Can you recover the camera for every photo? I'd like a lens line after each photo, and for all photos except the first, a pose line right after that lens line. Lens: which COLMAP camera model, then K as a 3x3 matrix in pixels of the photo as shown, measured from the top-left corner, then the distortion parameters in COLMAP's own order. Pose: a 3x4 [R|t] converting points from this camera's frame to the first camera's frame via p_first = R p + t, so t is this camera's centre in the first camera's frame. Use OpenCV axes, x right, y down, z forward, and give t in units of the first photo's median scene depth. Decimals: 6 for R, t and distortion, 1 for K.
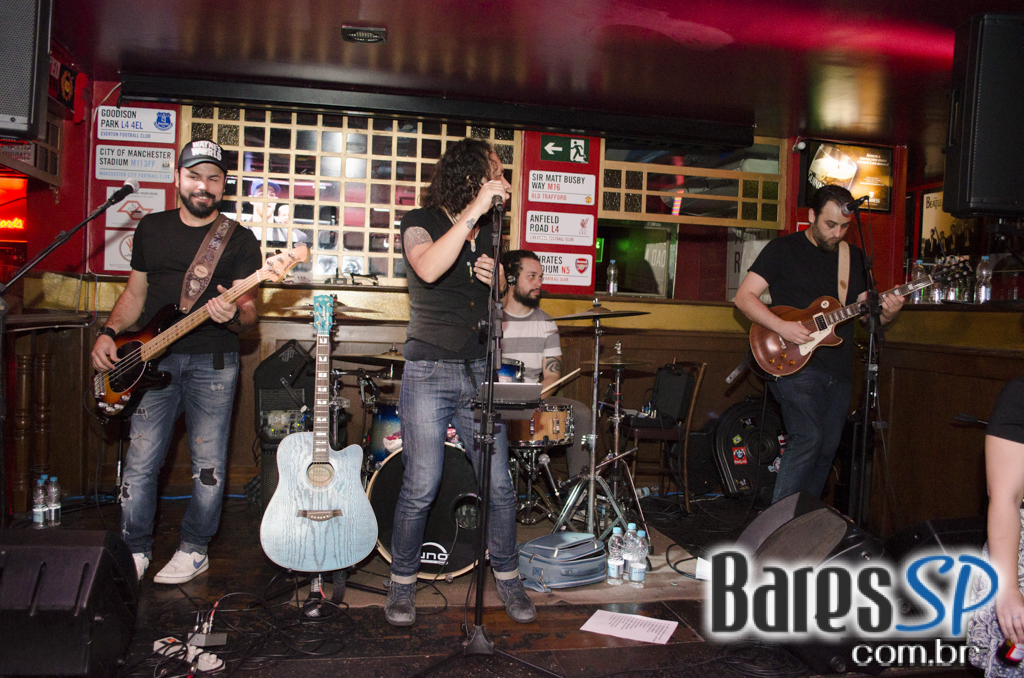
lens RADIAL K [[781.0, 0, 534.6], [0, 781.0, 328.8], [0, 0, 1]] dist [-0.069935, 0.014572]
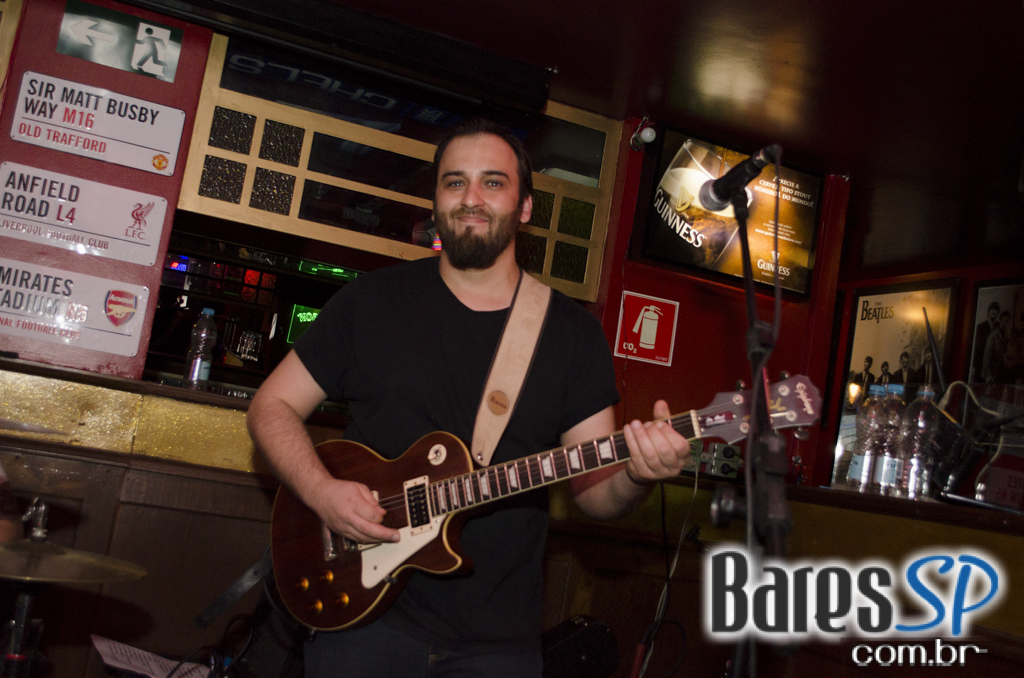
lens RADIAL K [[1012.7, 0, 513.8], [0, 1012.7, 331.7], [0, 0, 1]] dist [-0.055535, 0.000000]
pose [[0.977218, 0.142426, 0.157355, 0.183399], [-0.121764, 0.983475, -0.133980, -0.019641], [-0.173837, 0.111767, 0.978411, 0.411149]]
